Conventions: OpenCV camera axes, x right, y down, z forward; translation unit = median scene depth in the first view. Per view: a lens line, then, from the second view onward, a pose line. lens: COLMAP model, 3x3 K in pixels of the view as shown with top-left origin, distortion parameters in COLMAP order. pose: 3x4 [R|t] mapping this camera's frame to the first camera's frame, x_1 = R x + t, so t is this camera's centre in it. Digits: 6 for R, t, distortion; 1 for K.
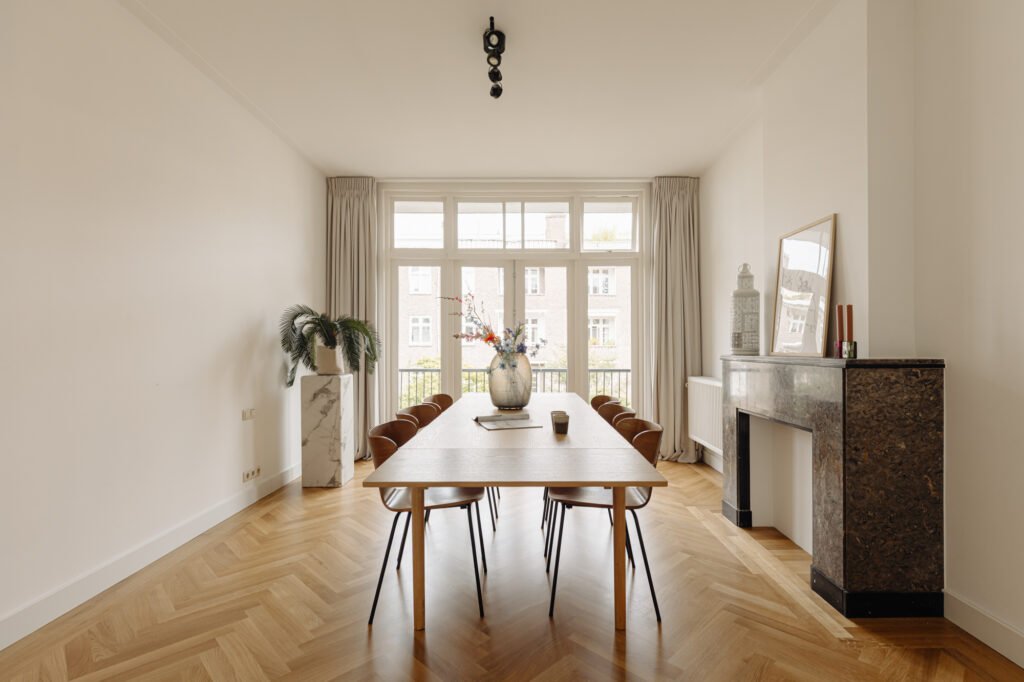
lens RADIAL K [[511.5, 0, 512.6], [0, 511.5, 341.0], [0, 0, 1]] dist [-0.000325, 0.000038]
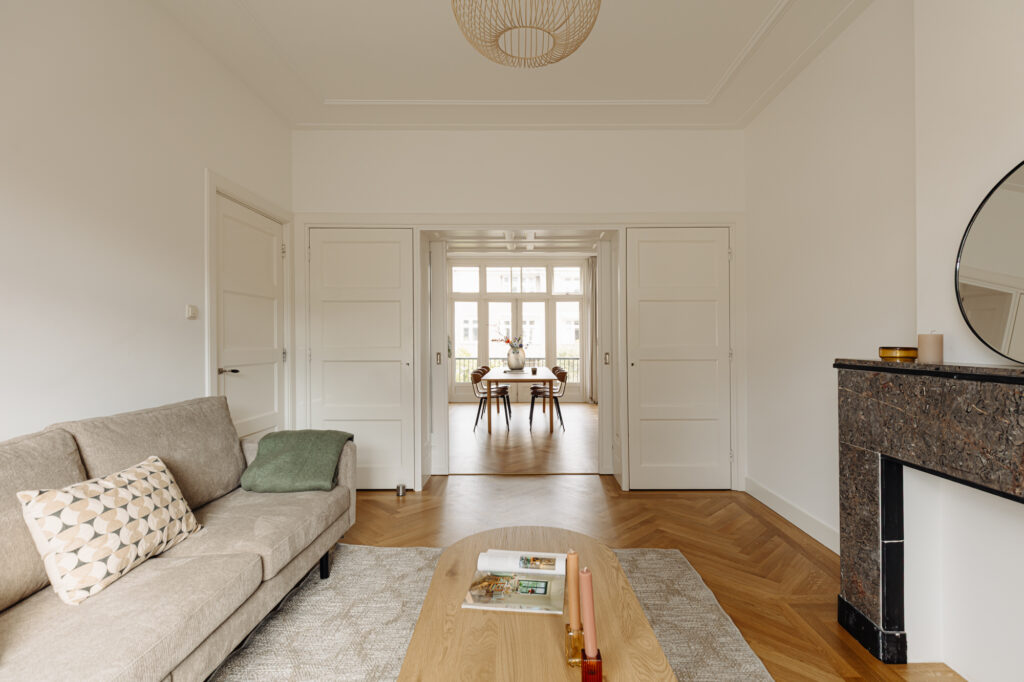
lens RADIAL K [[511.5, 0, 514.2], [0, 511.5, 344.2], [0, 0, 1]] dist [-0.000325, 0.000038]
pose [[0.999987, -0.001953, 0.004760, -0.015679], [0.001892, 0.999915, 0.012914, -0.014361], [-0.004785, -0.012905, 0.999905, -0.883253]]
